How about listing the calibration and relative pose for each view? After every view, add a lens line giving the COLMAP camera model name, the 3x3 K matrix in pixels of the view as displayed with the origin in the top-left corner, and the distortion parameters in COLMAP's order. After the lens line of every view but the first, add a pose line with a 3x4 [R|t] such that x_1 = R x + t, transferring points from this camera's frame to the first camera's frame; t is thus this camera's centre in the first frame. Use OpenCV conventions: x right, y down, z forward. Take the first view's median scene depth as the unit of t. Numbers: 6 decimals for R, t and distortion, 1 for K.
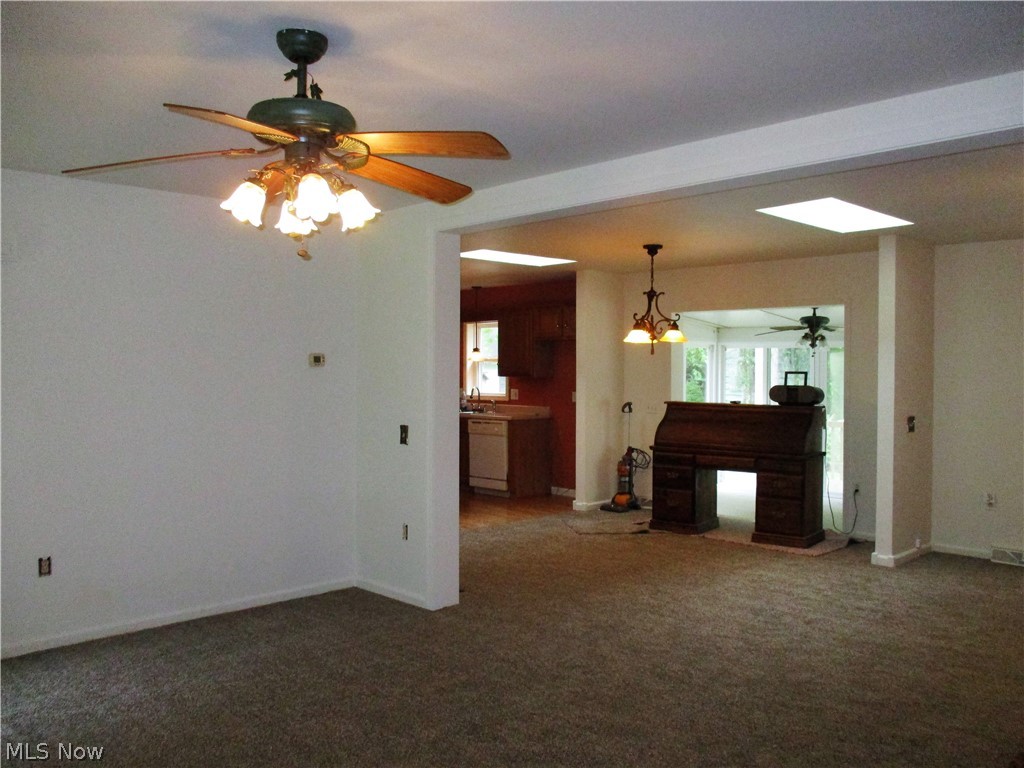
lens RADIAL K [[858.1, 0, 519.3], [0, 858.1, 385.4], [0, 0, 1]] dist [-0.004169, 0.020073]
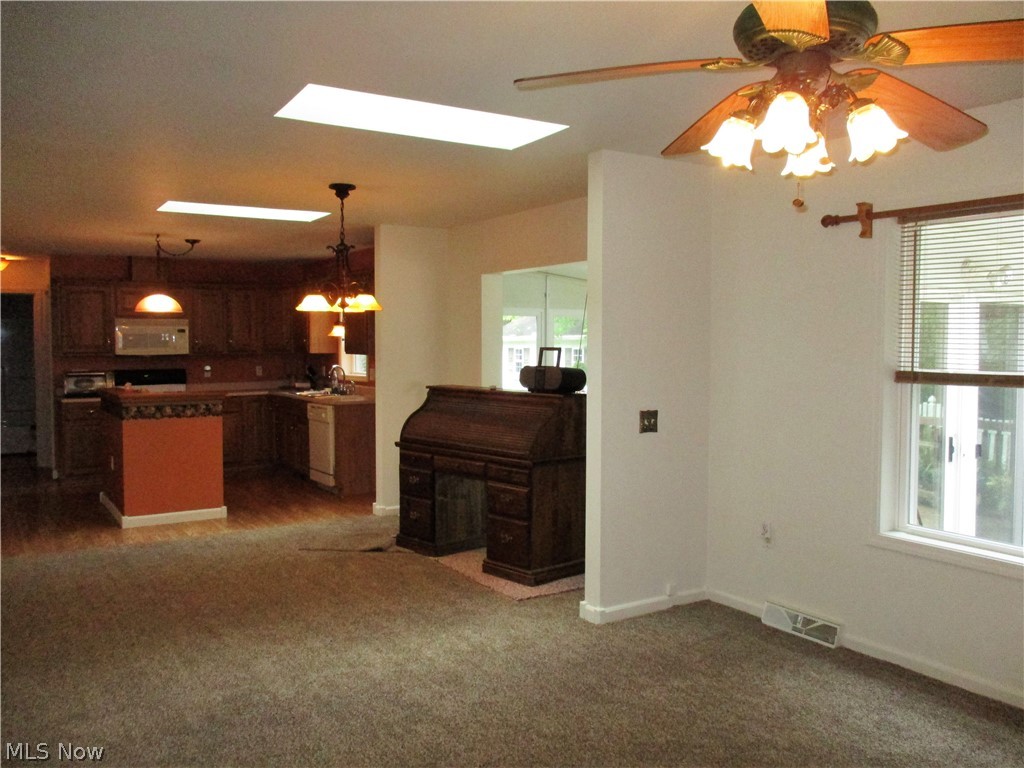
lens RADIAL K [[858.1, 0, 512.1], [0, 858.1, 380.1], [0, 0, 1]] dist [-0.004169, 0.020073]
pose [[0.978566, 0.002843, -0.205916, 0.437789], [0.001864, 0.999741, 0.022661, -0.004582], [0.205927, -0.022559, 0.978307, 0.256033]]
